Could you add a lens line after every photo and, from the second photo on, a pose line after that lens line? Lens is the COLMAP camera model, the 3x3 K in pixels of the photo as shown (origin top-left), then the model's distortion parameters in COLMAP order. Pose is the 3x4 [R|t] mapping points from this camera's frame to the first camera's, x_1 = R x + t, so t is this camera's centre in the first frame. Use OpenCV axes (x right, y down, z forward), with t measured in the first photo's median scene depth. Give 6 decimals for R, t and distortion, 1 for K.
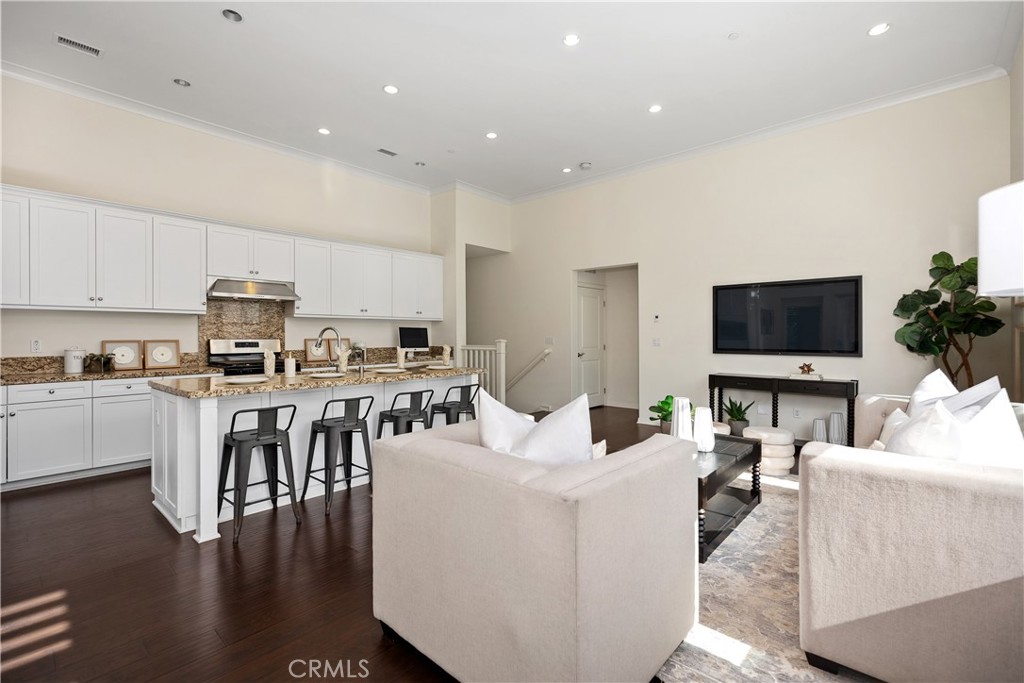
lens RADIAL K [[455.4, 0, 509.0], [0, 455.4, 337.4], [0, 0, 1]] dist [0.000835, 0.000091]
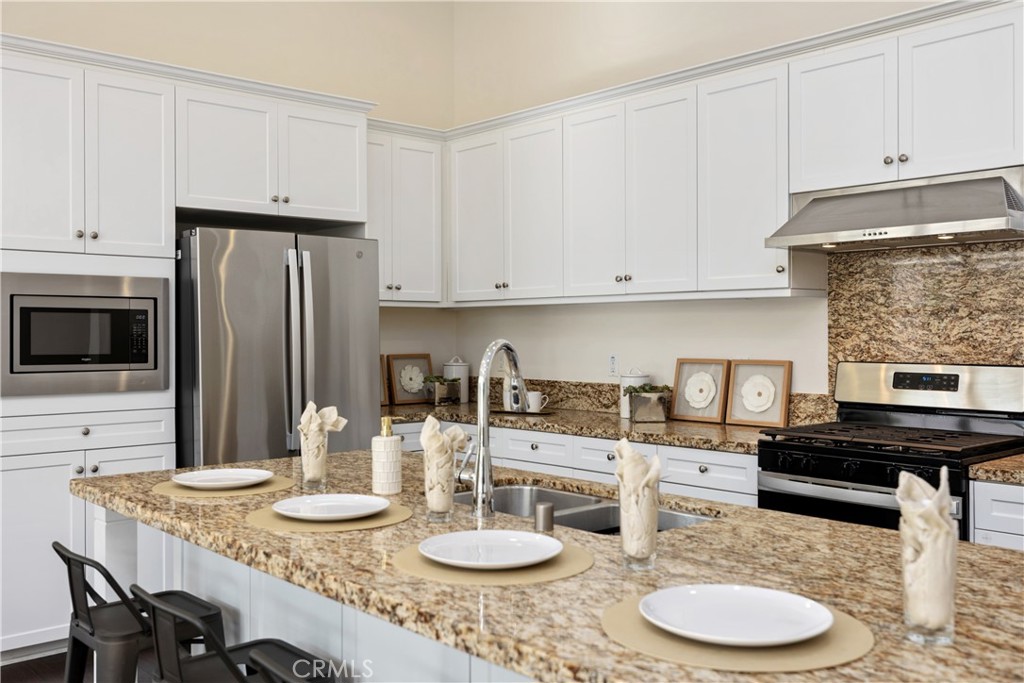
lens RADIAL K [[953.7, 0, 512.3], [0, 953.7, 336.5], [0, 0, 1]] dist [0.001364, 0.000000]
pose [[-0.114941, 0.010986, -0.993312, 0.144697], [0.001533, 0.999940, 0.010882, -0.024682], [0.993371, -0.000272, -0.114951, 0.804289]]
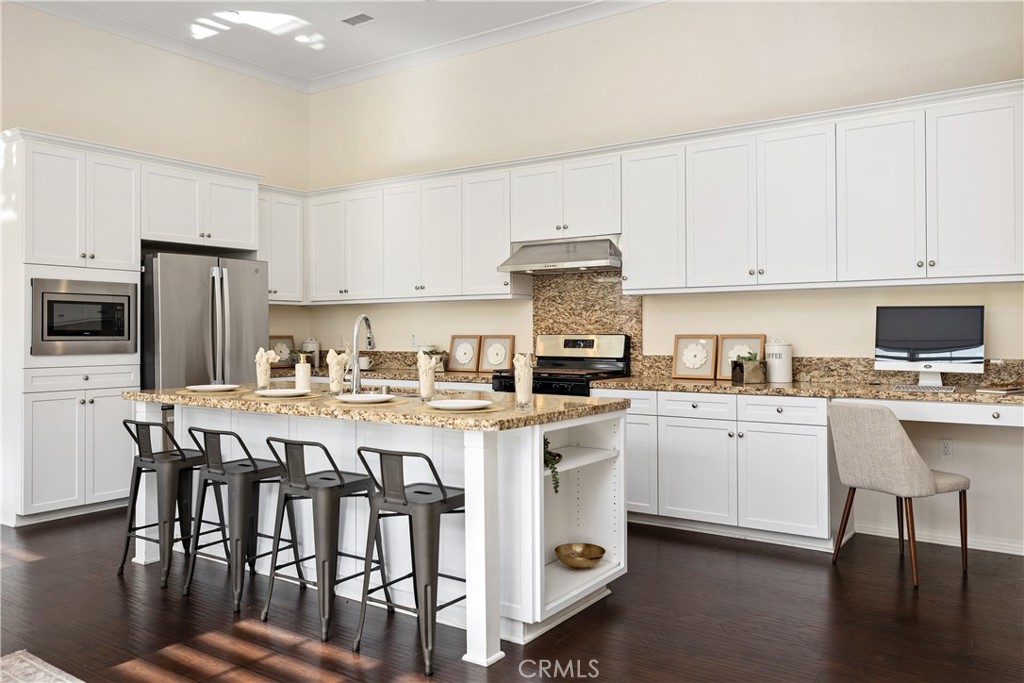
lens RADIAL K [[793.8, 0, 511.9], [0, 793.8, 335.7], [0, 0, 1]] dist [-0.010145, 0.004308]
pose [[0.117435, 0.008522, -0.993044, 0.505392], [-0.000318, 0.999963, 0.008544, -0.004159], [0.993081, -0.000688, 0.117434, 0.802127]]
